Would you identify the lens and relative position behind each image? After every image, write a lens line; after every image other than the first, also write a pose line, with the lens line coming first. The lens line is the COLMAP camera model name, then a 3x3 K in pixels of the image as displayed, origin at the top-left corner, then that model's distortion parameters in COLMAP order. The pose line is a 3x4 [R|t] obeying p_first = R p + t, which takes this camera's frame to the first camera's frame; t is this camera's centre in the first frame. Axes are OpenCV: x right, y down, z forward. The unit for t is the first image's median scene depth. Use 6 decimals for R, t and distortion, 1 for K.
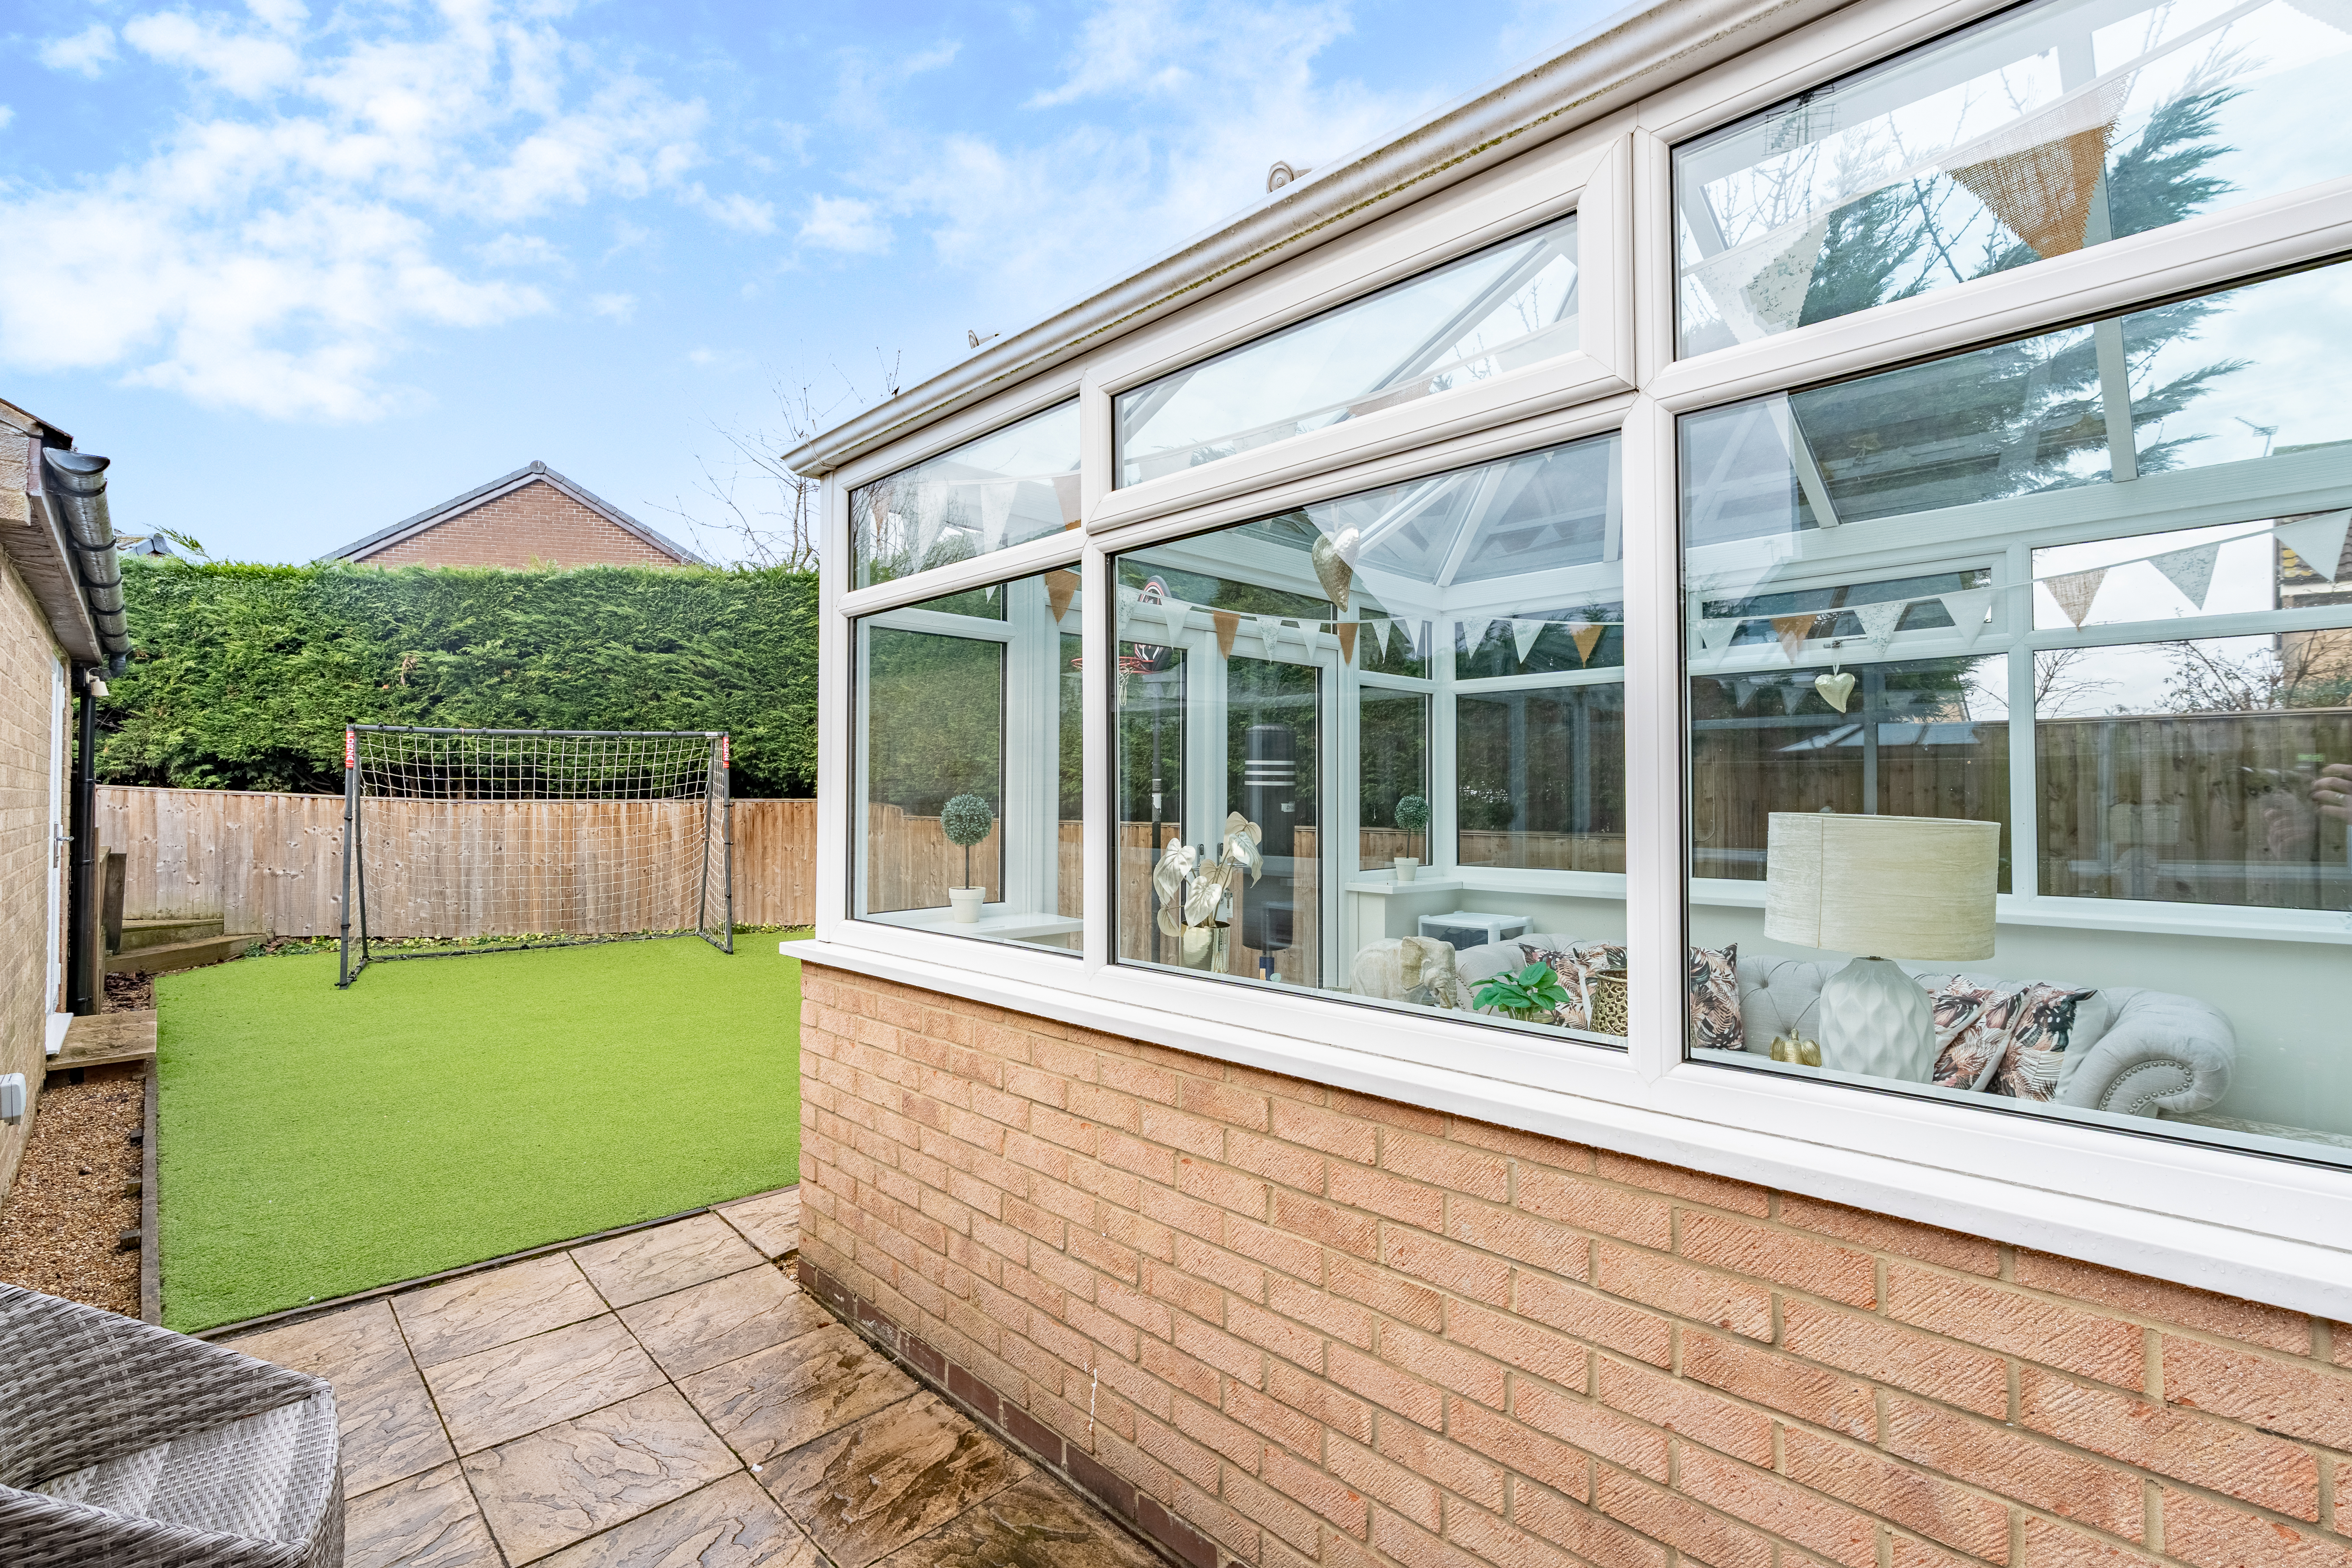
lens RADIAL K [[1085.9, 0, 1167.8], [0, 1085.9, 775.9], [0, 0, 1]] dist [-0.007609, 0.001761]
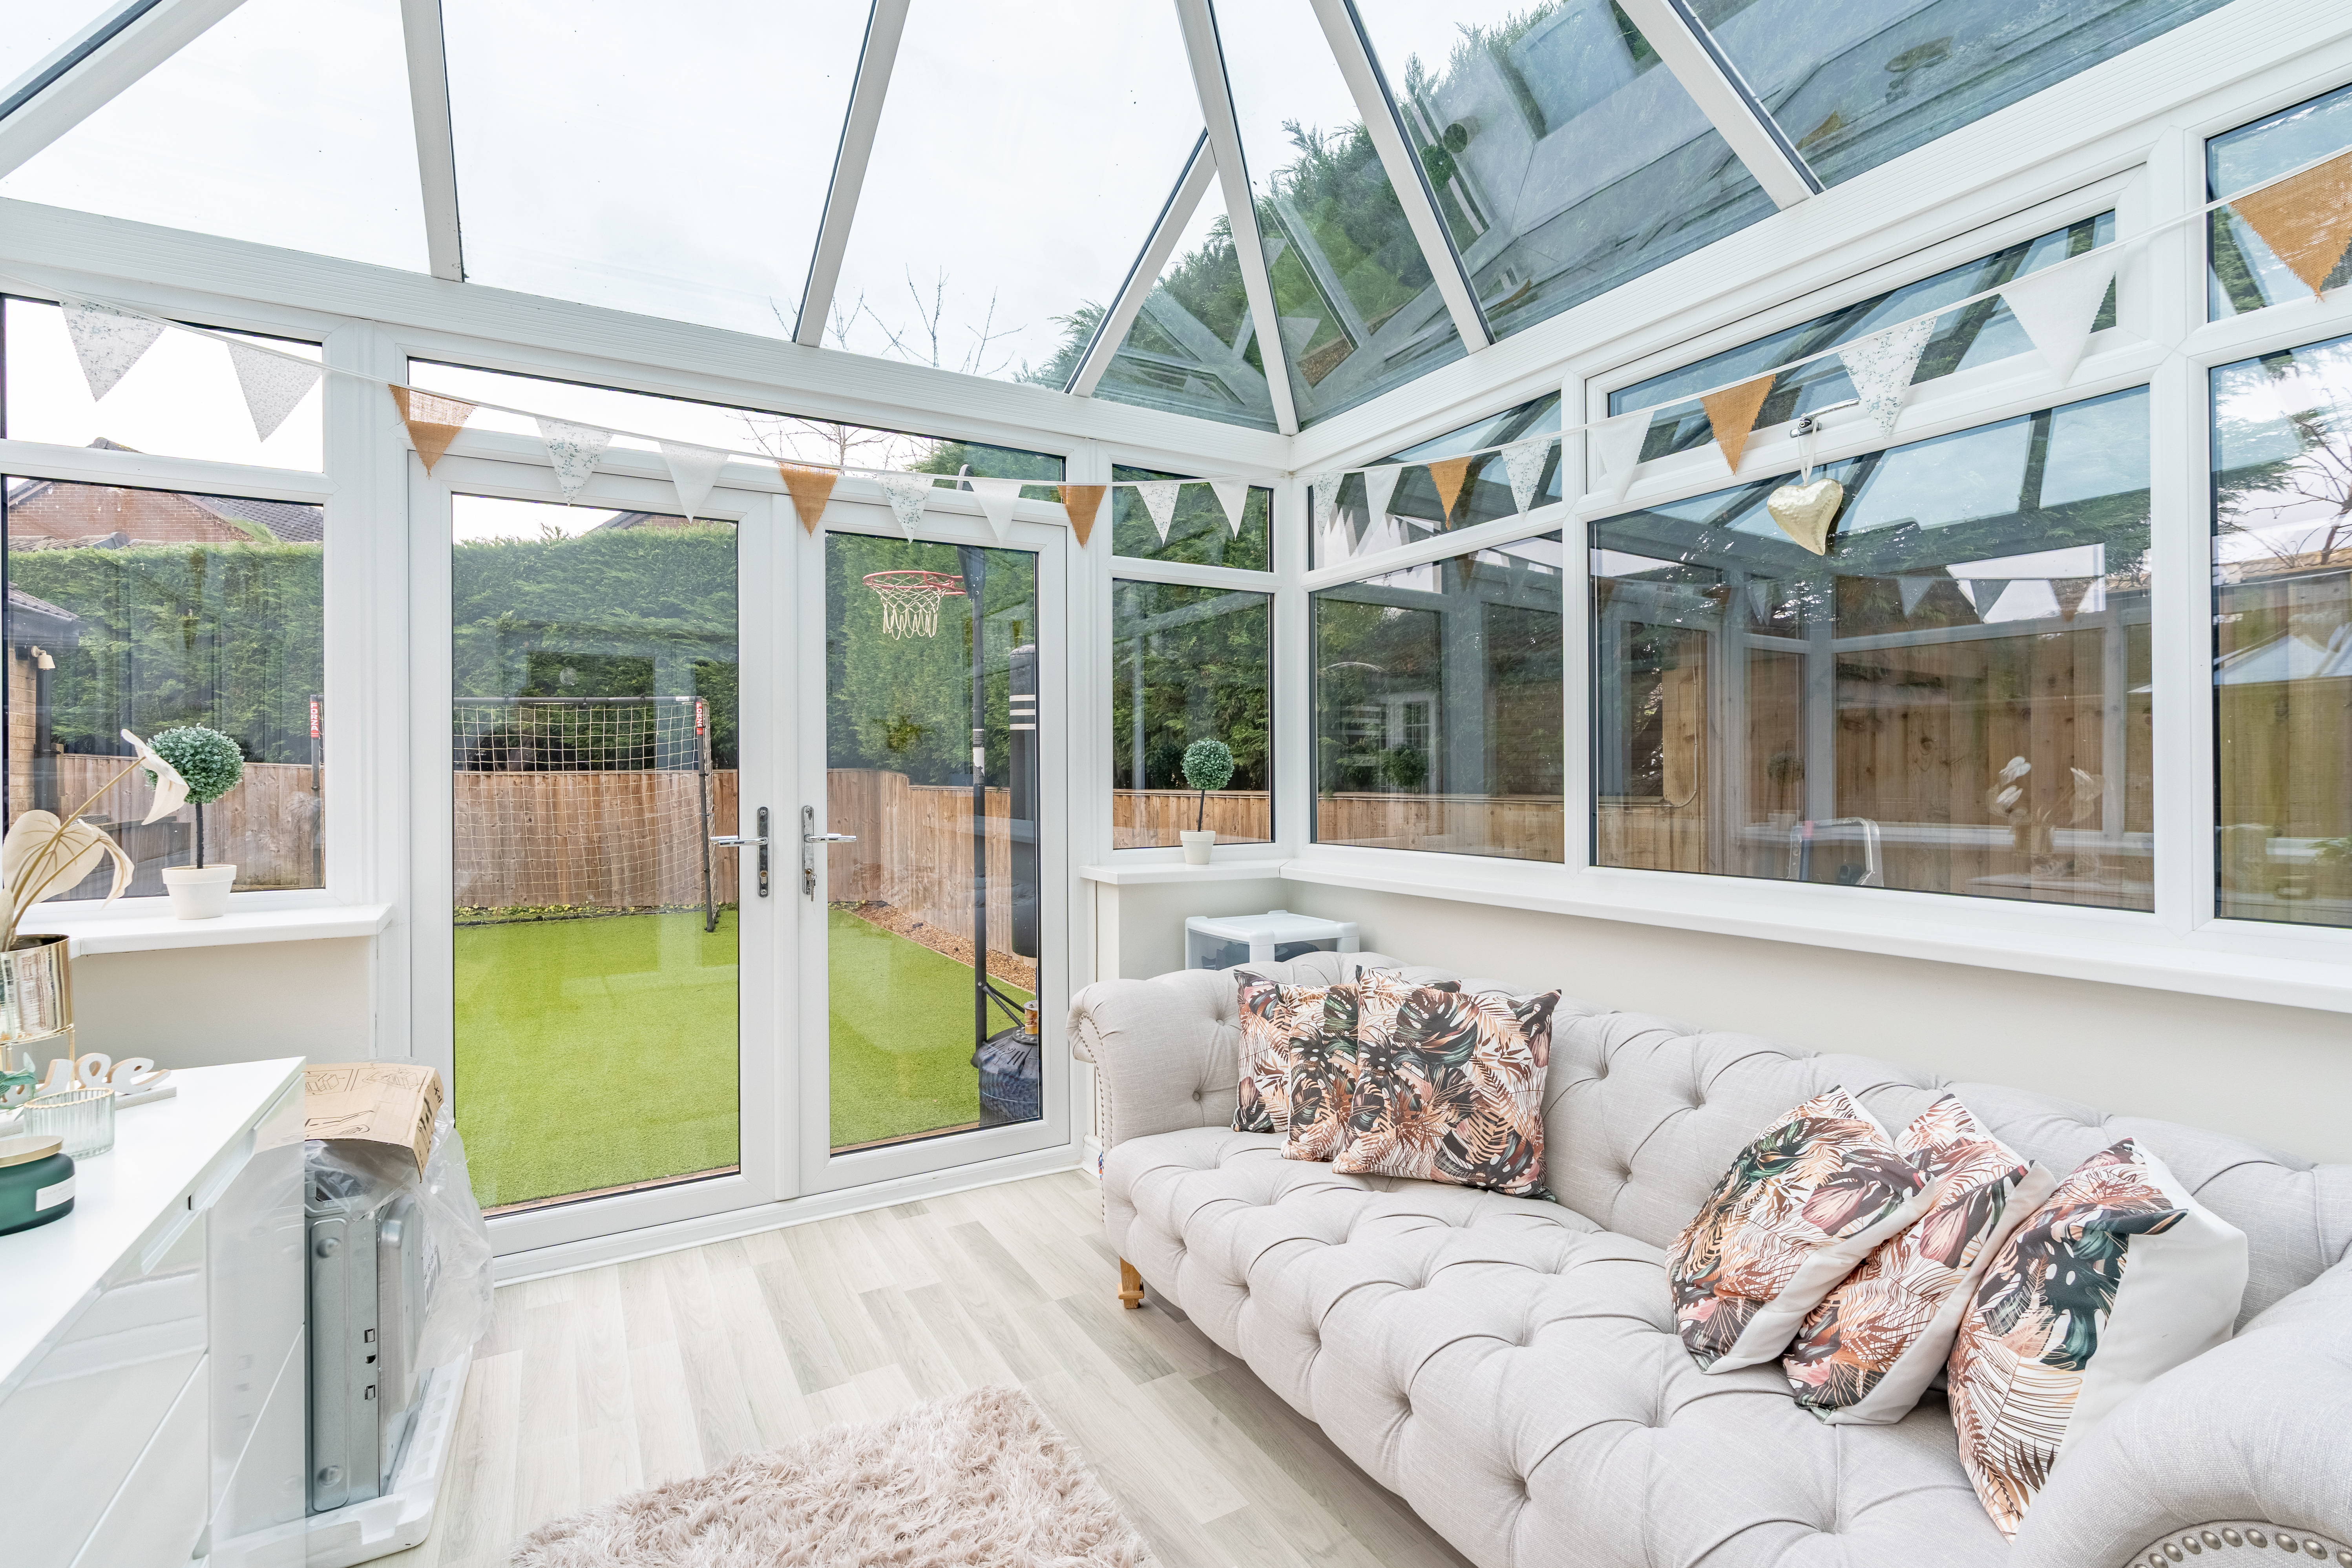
lens RADIAL K [[1065.9, 0, 1168.6], [0, 1065.9, 779.8], [0, 0, 1]] dist [-0.004859, 0.000290]
pose [[0.967722, -0.006546, -0.251934, 0.377001], [0.012396, 0.999689, 0.021641, 0.029139], [0.251714, -0.024065, 0.967503, 0.354862]]
